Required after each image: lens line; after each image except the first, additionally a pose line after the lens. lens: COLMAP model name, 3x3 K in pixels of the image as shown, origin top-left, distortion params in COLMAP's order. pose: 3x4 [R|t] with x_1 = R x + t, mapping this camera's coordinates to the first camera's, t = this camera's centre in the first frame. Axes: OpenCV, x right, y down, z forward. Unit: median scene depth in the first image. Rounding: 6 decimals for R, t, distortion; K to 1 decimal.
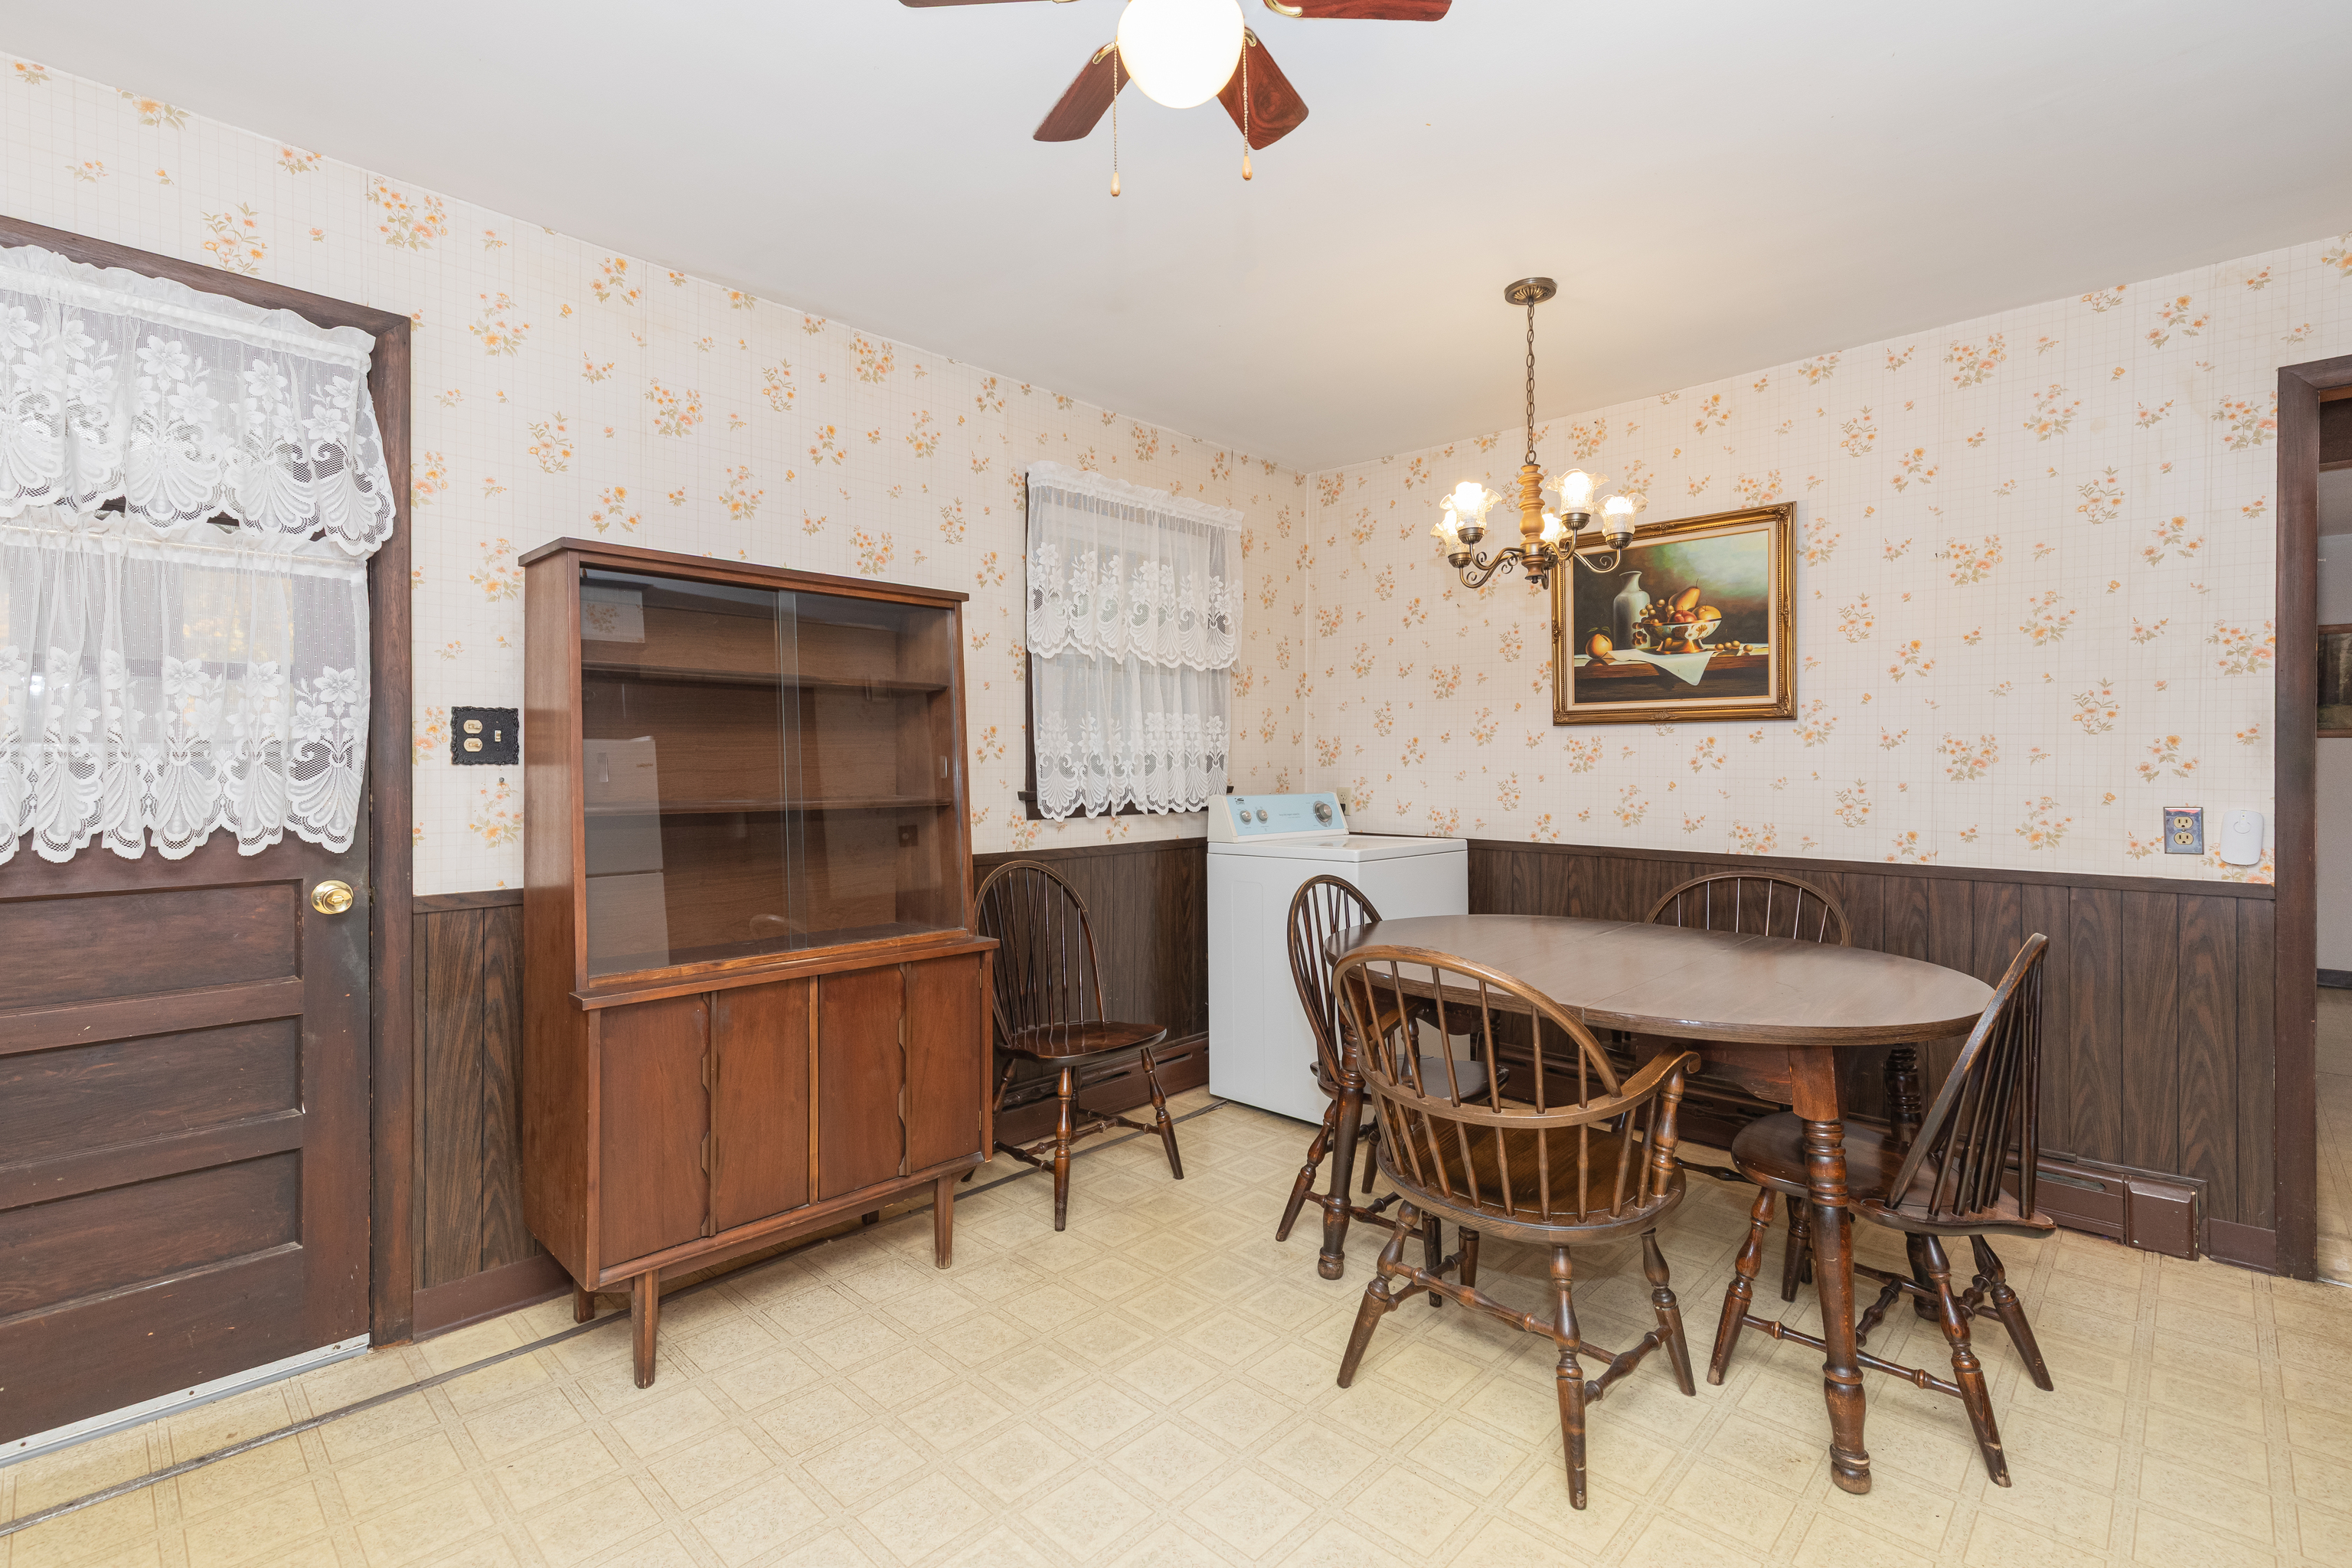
lens RADIAL K [[1058.6, 0, 1185.2], [0, 1058.6, 760.9], [0, 0, 1]] dist [0.000816, 0.000042]
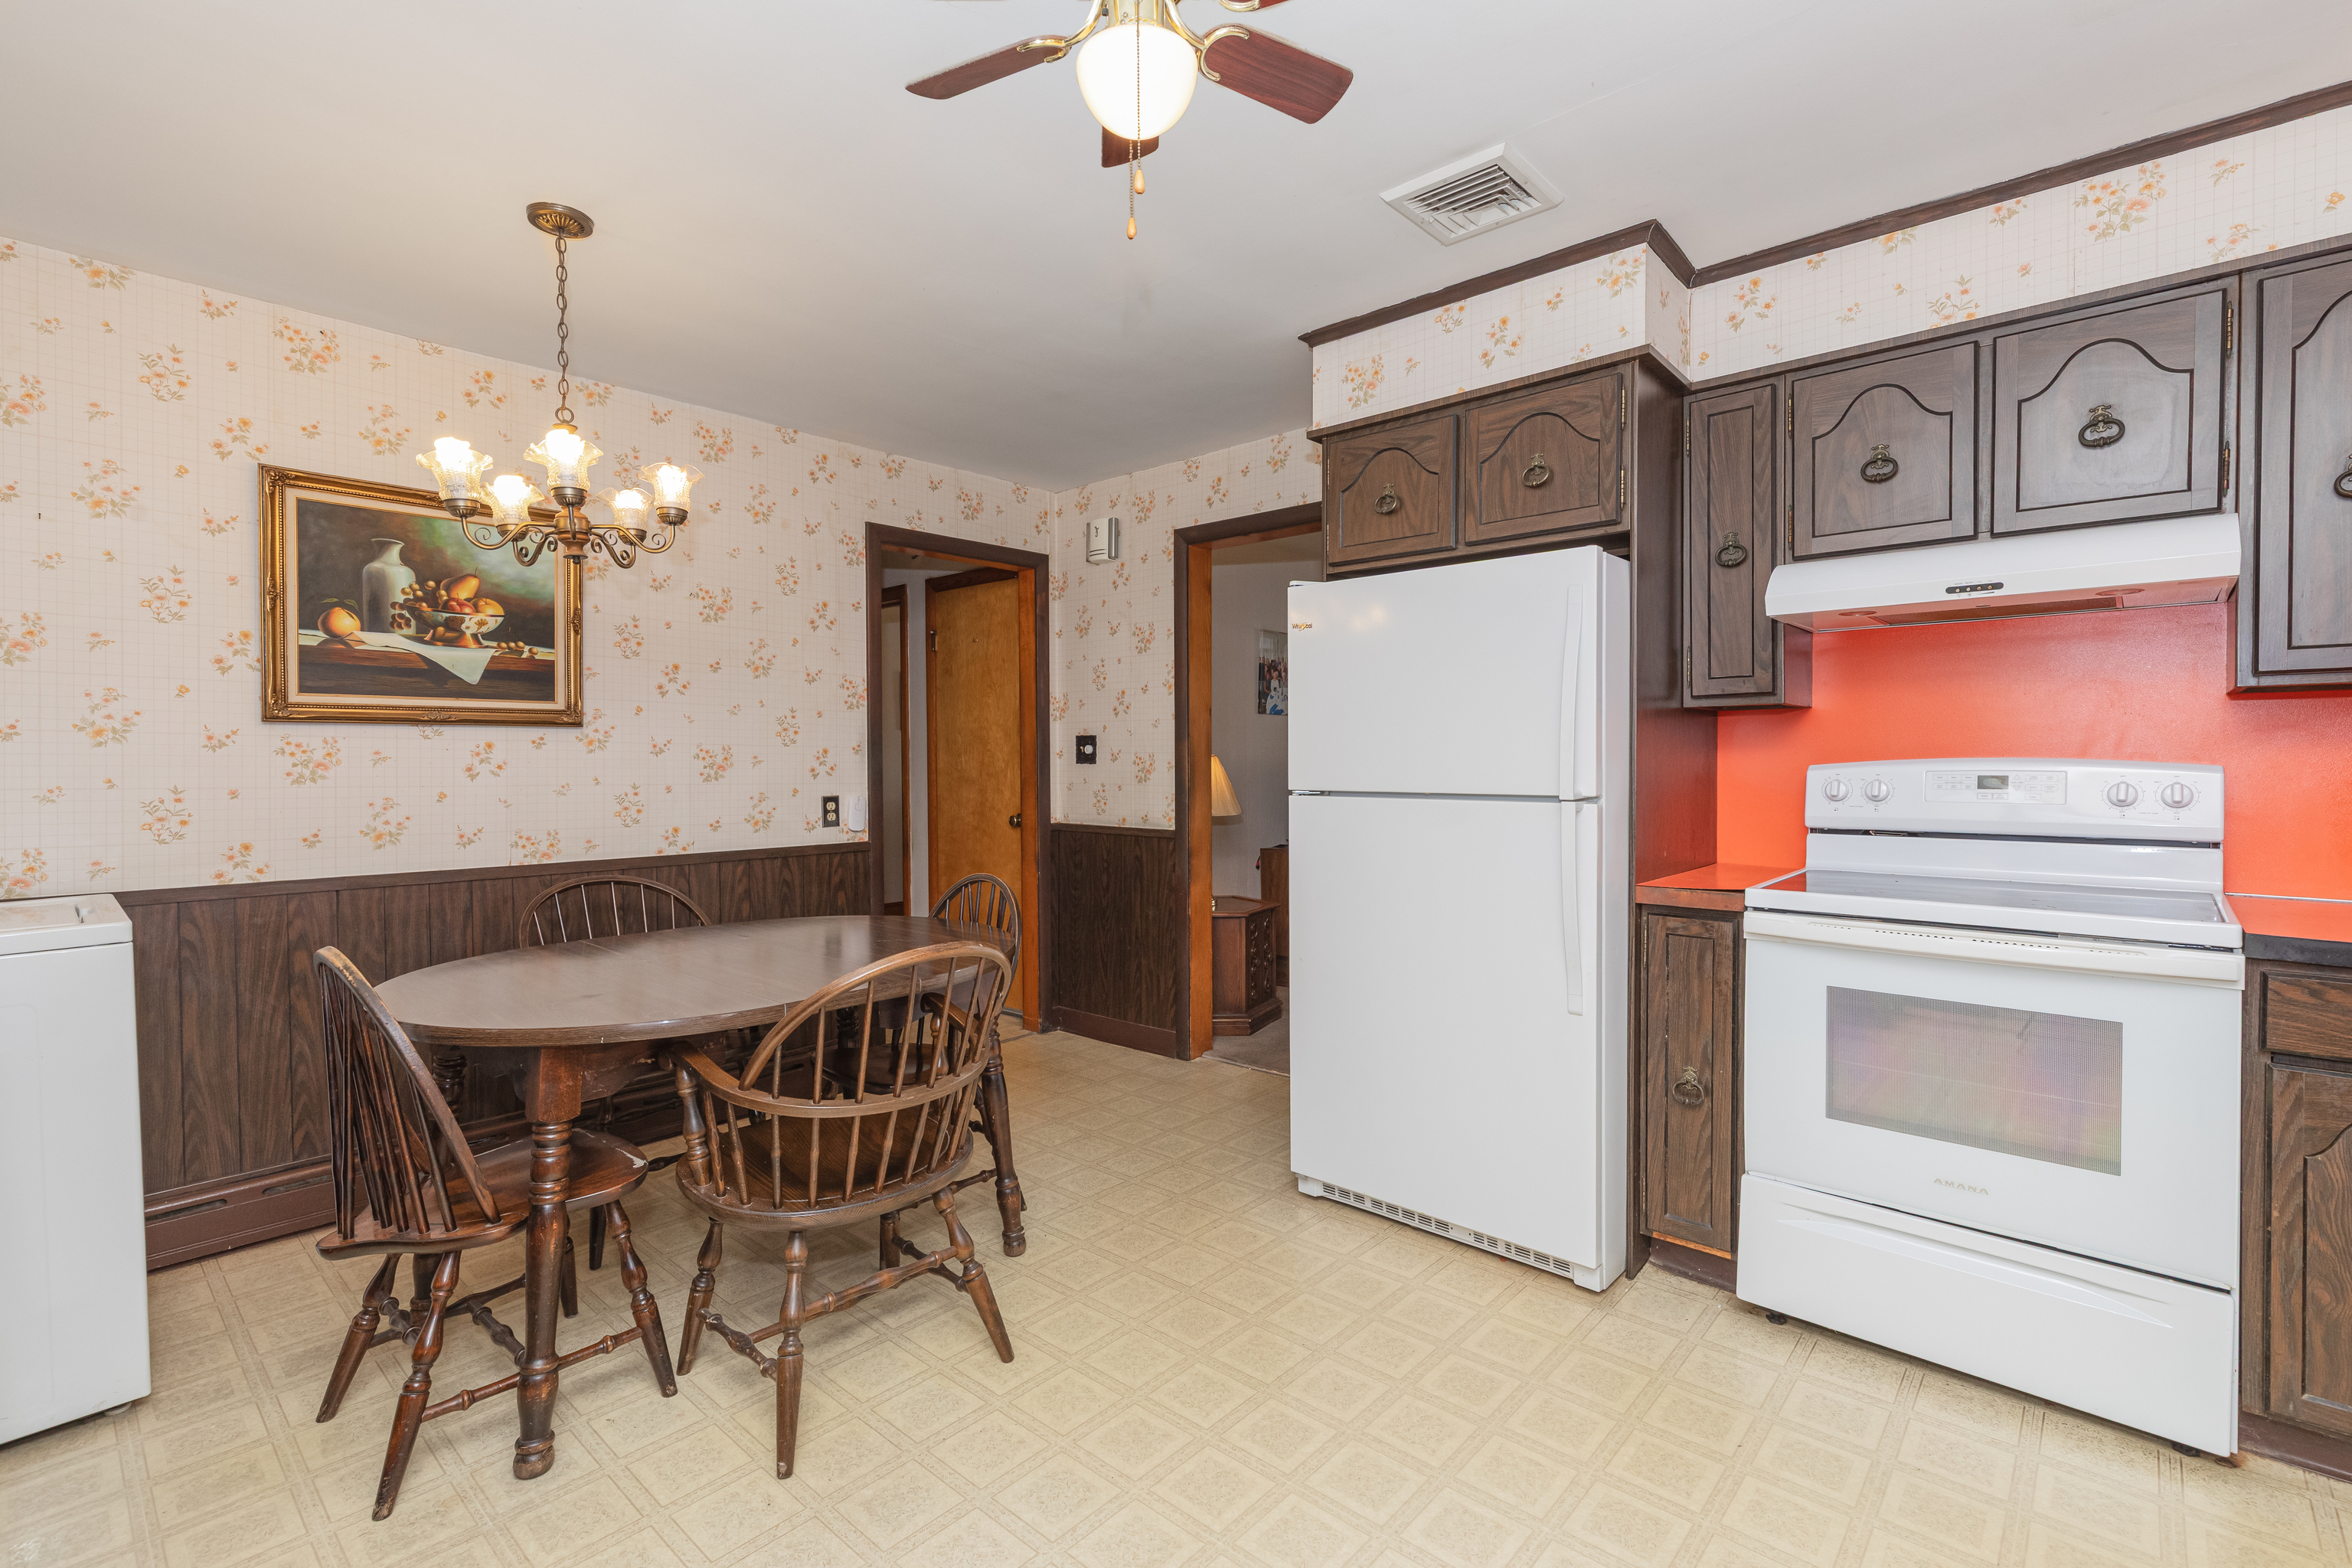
lens RADIAL K [[1072.5, 0, 1184.4], [0, 1072.5, 789.3], [0, 0, 1]] dist [-0.000036, 0.000029]
pose [[-0.045313, -0.022427, 0.998721, -0.466361], [0.009247, 0.999696, 0.022869, 0.002979], [-0.998930, 0.010271, -0.045092, 0.438709]]
